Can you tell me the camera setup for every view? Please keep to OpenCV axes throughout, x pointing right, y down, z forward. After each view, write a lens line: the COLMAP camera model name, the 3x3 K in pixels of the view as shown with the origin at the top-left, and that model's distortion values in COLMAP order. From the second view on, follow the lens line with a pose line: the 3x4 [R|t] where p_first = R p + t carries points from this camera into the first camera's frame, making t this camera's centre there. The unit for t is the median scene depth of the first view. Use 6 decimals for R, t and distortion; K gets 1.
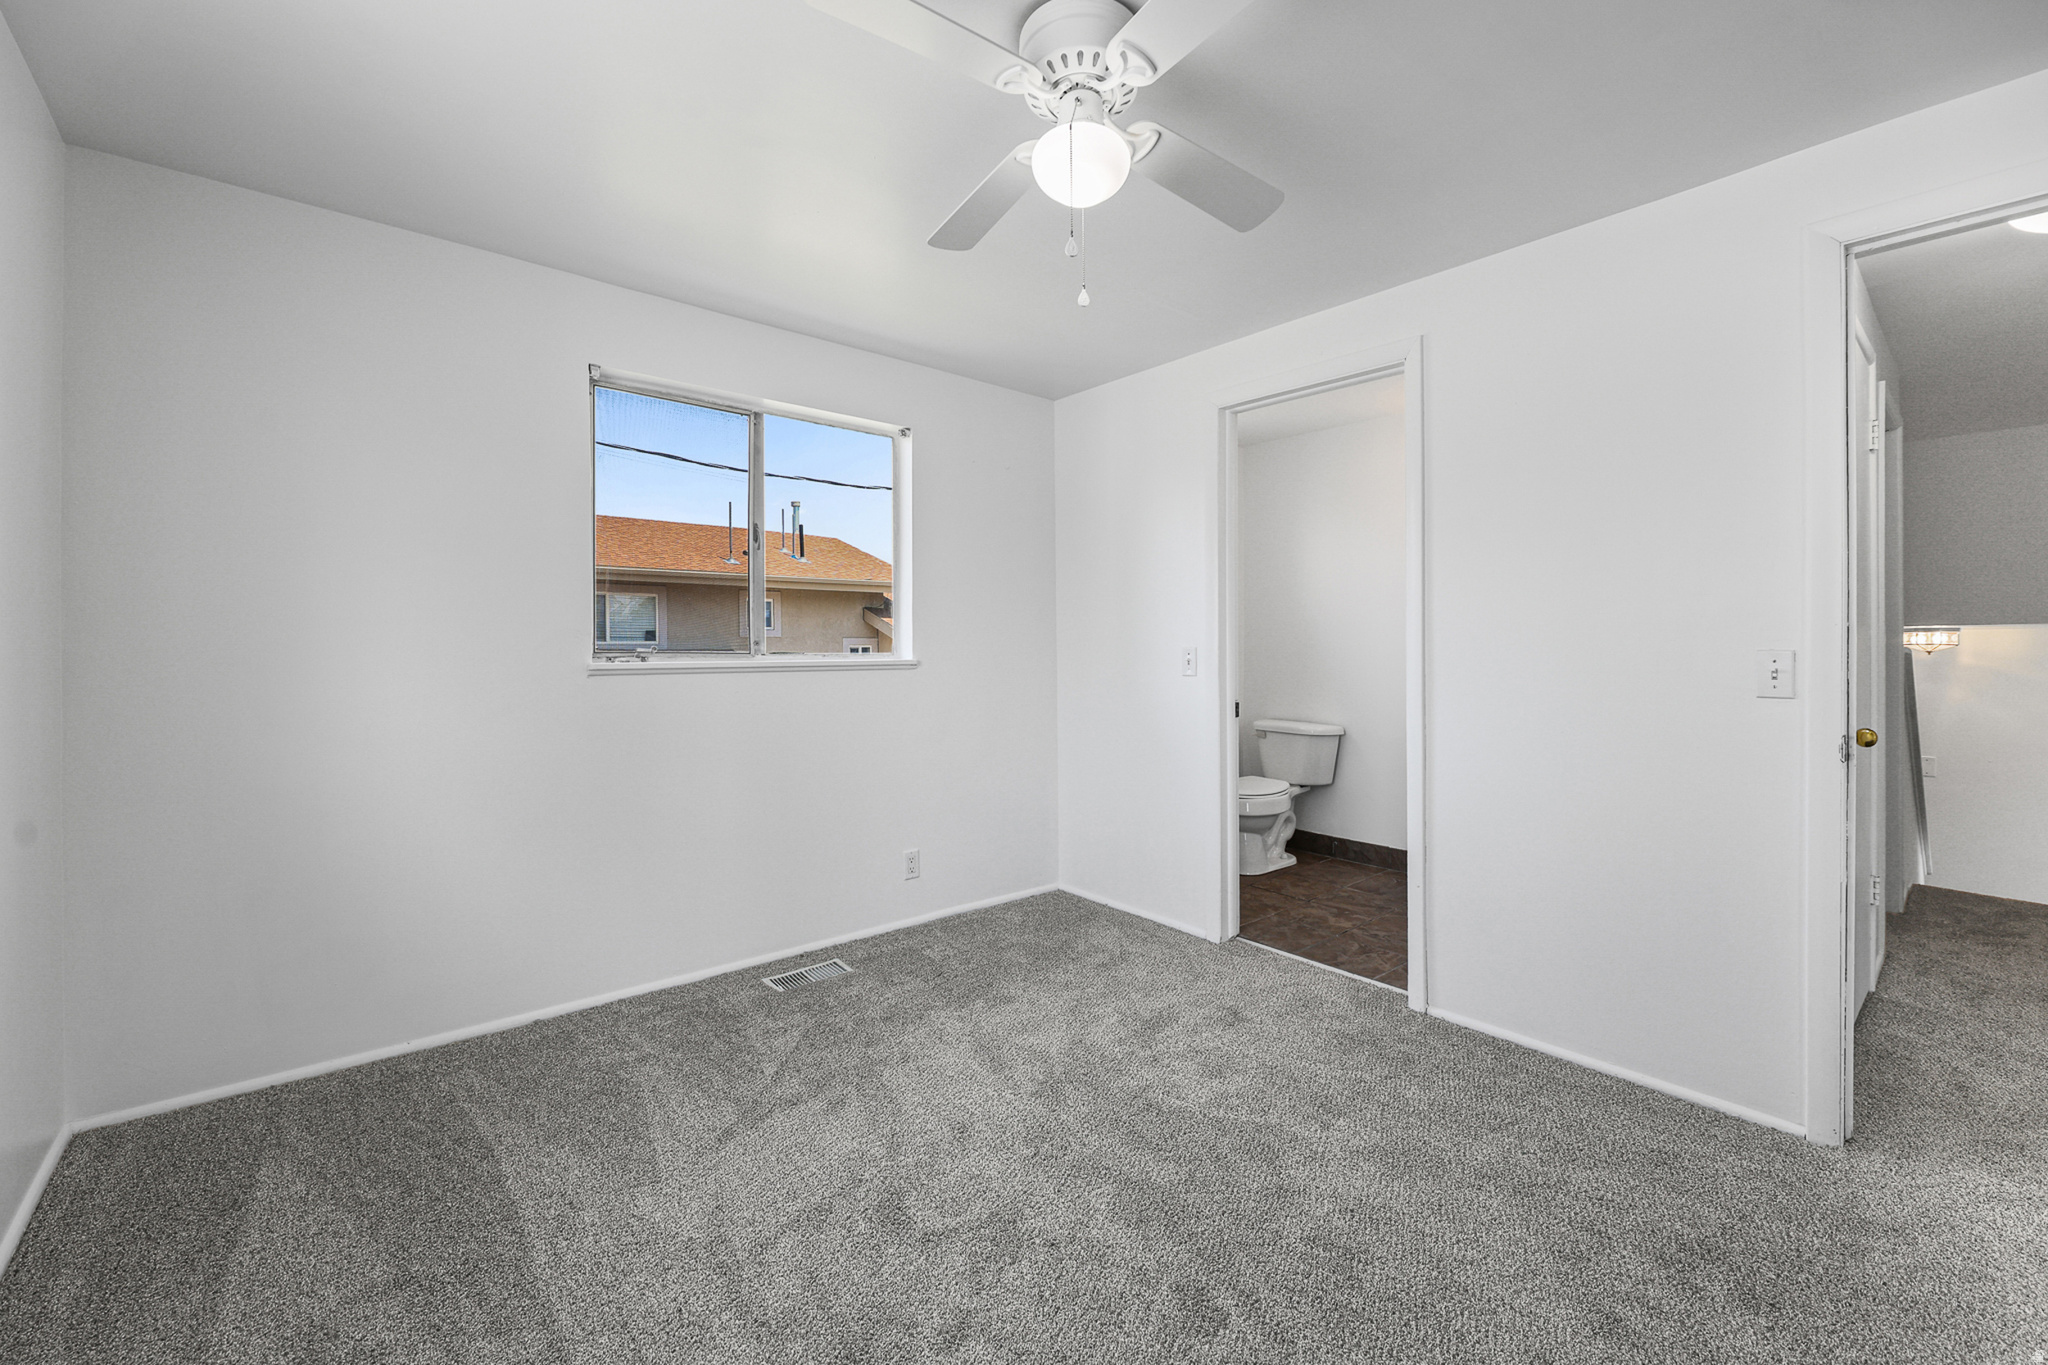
lens RADIAL K [[847.3, 0, 1017.8], [0, 847.3, 658.8], [0, 0, 1]] dist [-0.000277, -0.000113]
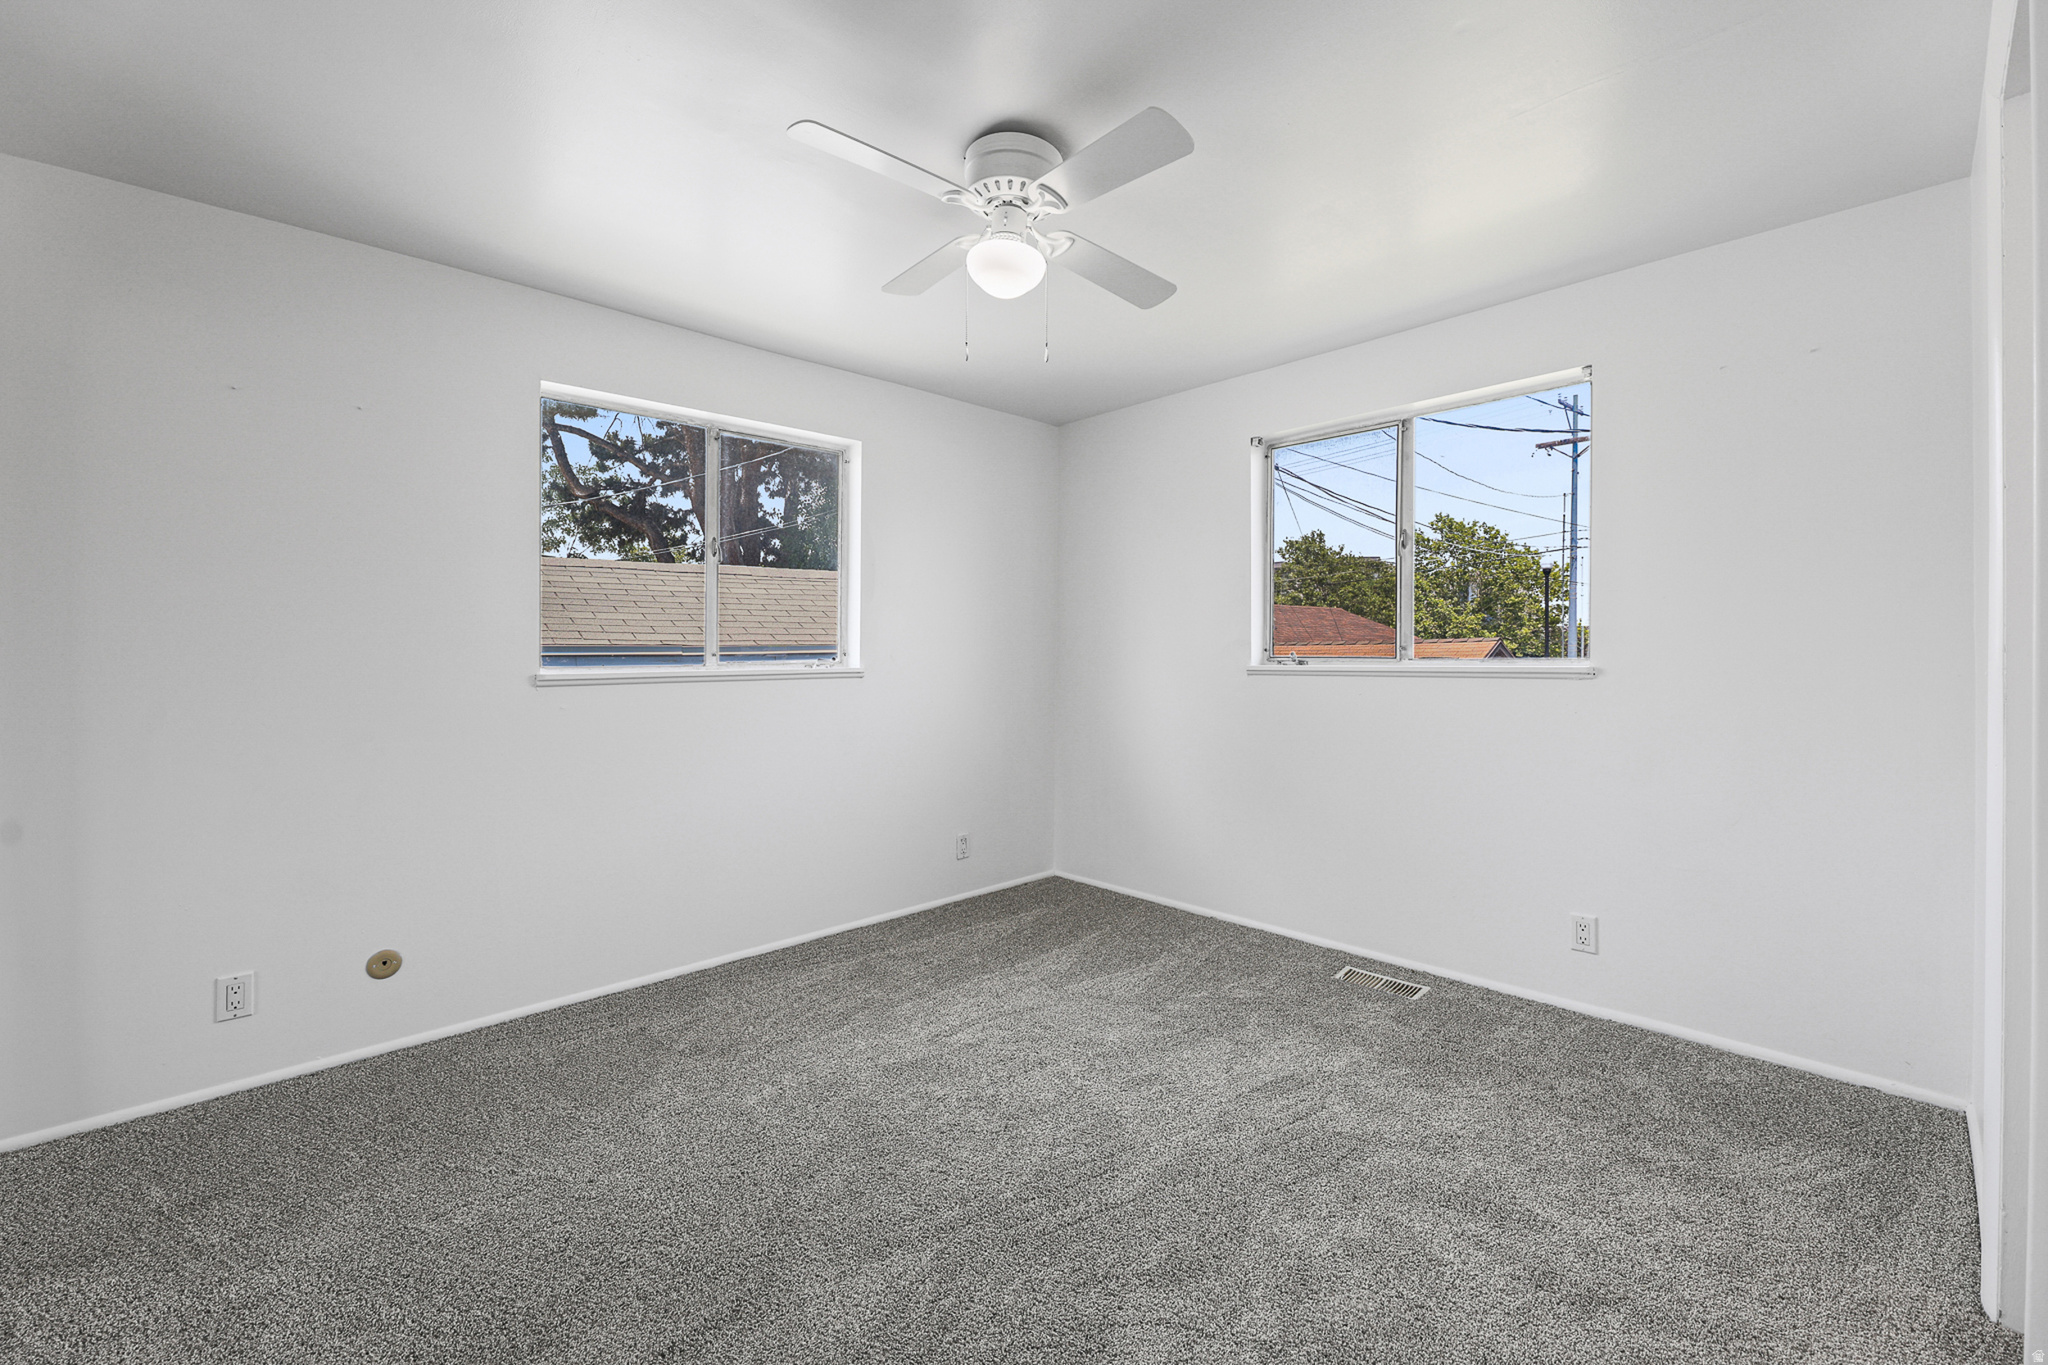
lens RADIAL K [[847.3, 0, 1017.8], [0, 847.3, 658.8], [0, 0, 1]] dist [-0.000277, -0.000113]
pose [[0.042367, 0.002274, -0.999100, 0.678318], [-0.004268, 0.999989, 0.002095, -0.005871], [0.999093, 0.004176, 0.042376, 0.497803]]
